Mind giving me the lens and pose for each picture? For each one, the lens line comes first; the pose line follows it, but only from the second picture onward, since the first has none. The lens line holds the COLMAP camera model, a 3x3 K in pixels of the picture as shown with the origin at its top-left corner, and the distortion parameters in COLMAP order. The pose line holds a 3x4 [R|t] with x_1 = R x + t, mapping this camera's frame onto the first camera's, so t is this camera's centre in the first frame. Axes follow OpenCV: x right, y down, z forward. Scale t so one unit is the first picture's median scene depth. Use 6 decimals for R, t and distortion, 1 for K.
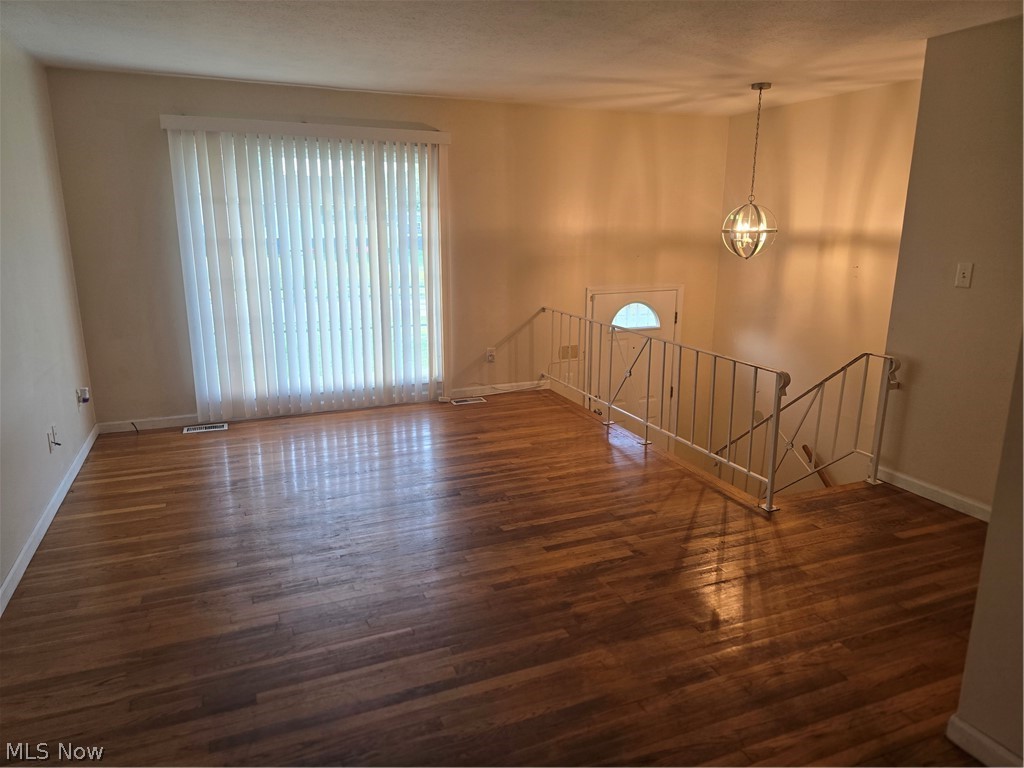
lens RADIAL K [[688.3, 0, 512.2], [0, 688.3, 385.0], [0, 0, 1]] dist [0.064139, -0.047562]
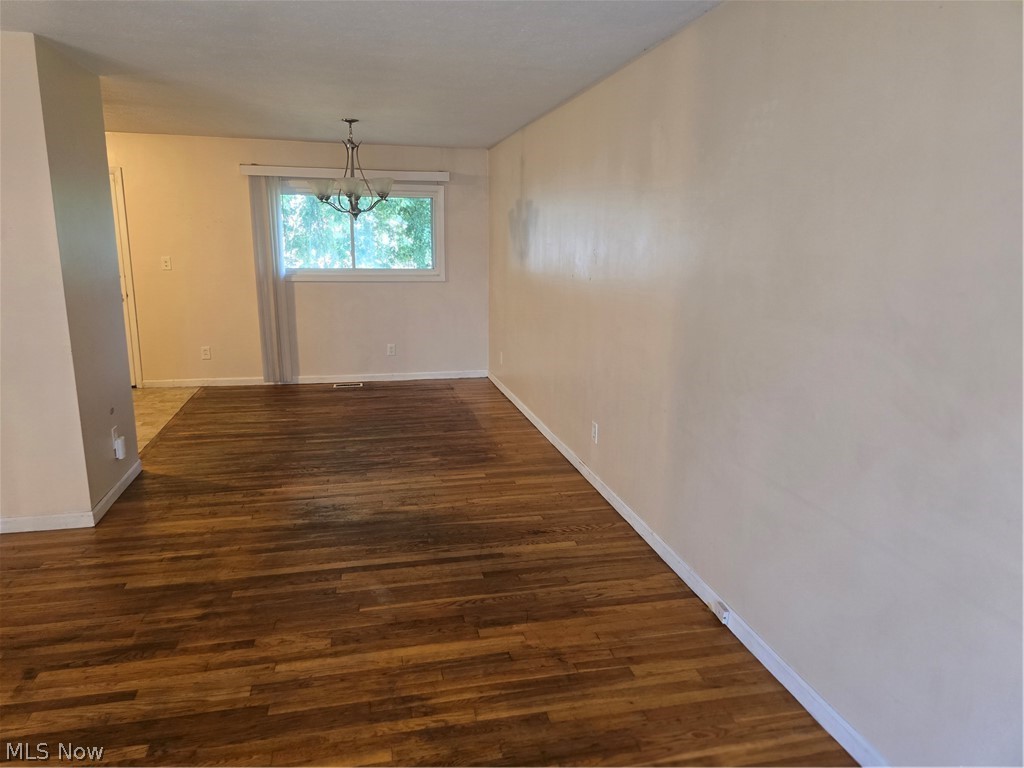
lens RADIAL K [[688.3, 0, 509.4], [0, 688.3, 382.7], [0, 0, 1]] dist [0.064139, -0.047562]
pose [[-0.985147, -0.045874, 0.165472, -0.281216], [0.031465, 0.899109, 0.436592, -0.229877], [-0.168806, 0.435314, -0.884311, 0.916415]]
